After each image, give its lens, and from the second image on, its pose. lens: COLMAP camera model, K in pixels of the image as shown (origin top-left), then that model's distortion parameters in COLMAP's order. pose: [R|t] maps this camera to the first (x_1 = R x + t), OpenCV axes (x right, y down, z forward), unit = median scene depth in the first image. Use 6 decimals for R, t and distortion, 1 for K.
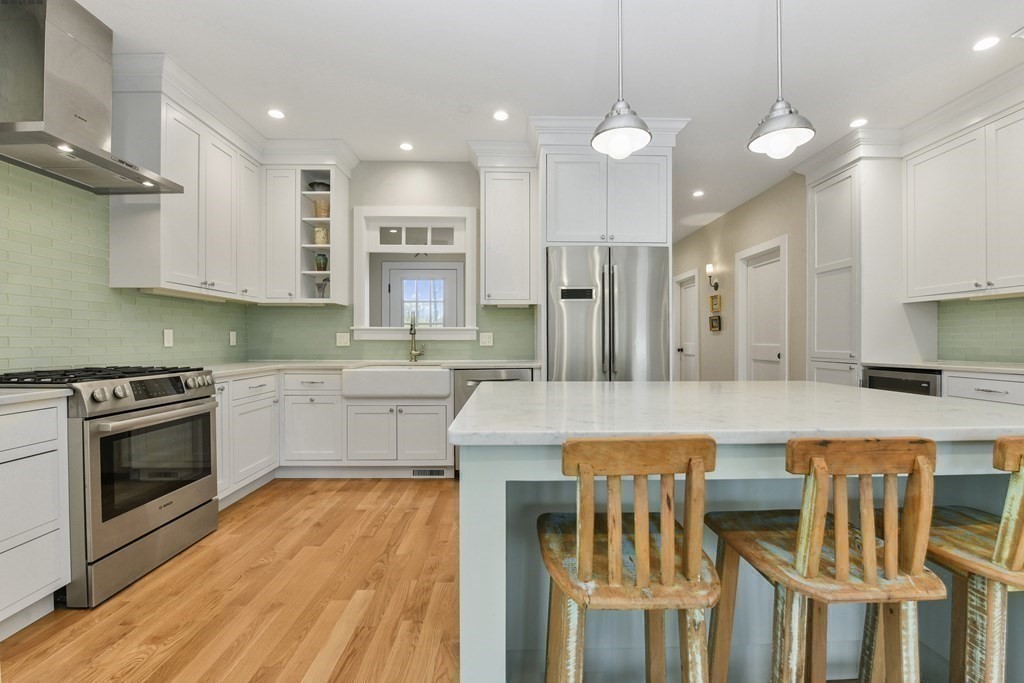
lens RADIAL K [[421.5, 0, 510.8], [0, 421.5, 342.3], [0, 0, 1]] dist [-0.009627, -0.000046]
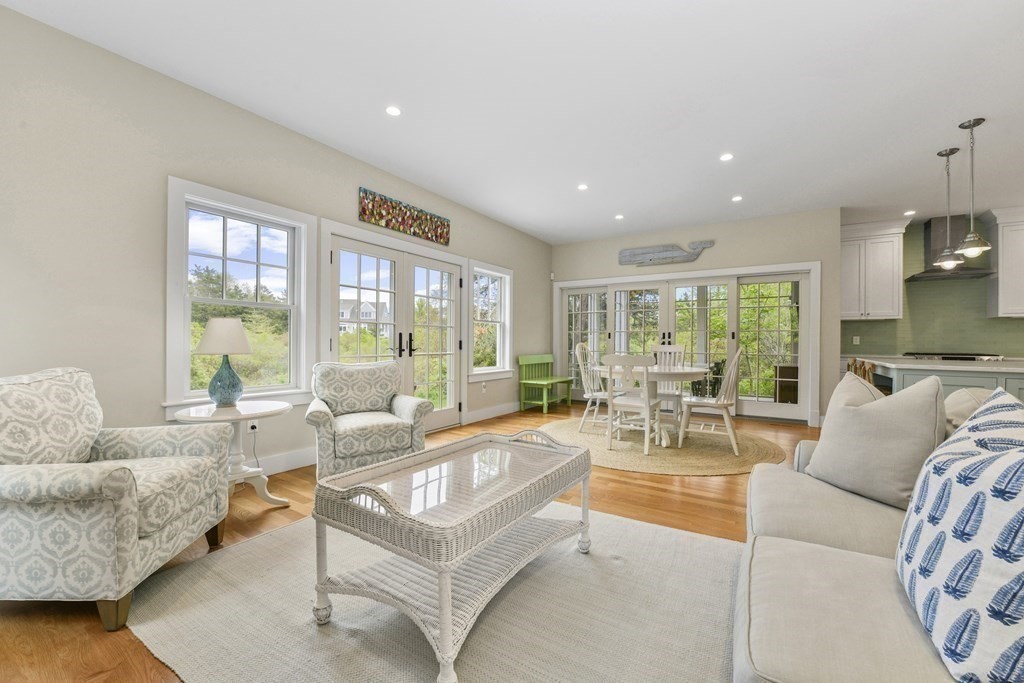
lens RADIAL K [[405.0, 0, 511.4], [0, 405.0, 344.6], [0, 0, 1]] dist [-0.019561, -0.000281]
pose [[-0.551265, -0.003082, -0.834324, 1.524672], [-0.012269, 0.999915, 0.004414, 0.021290], [0.834240, 0.012670, -0.551256, 0.039912]]
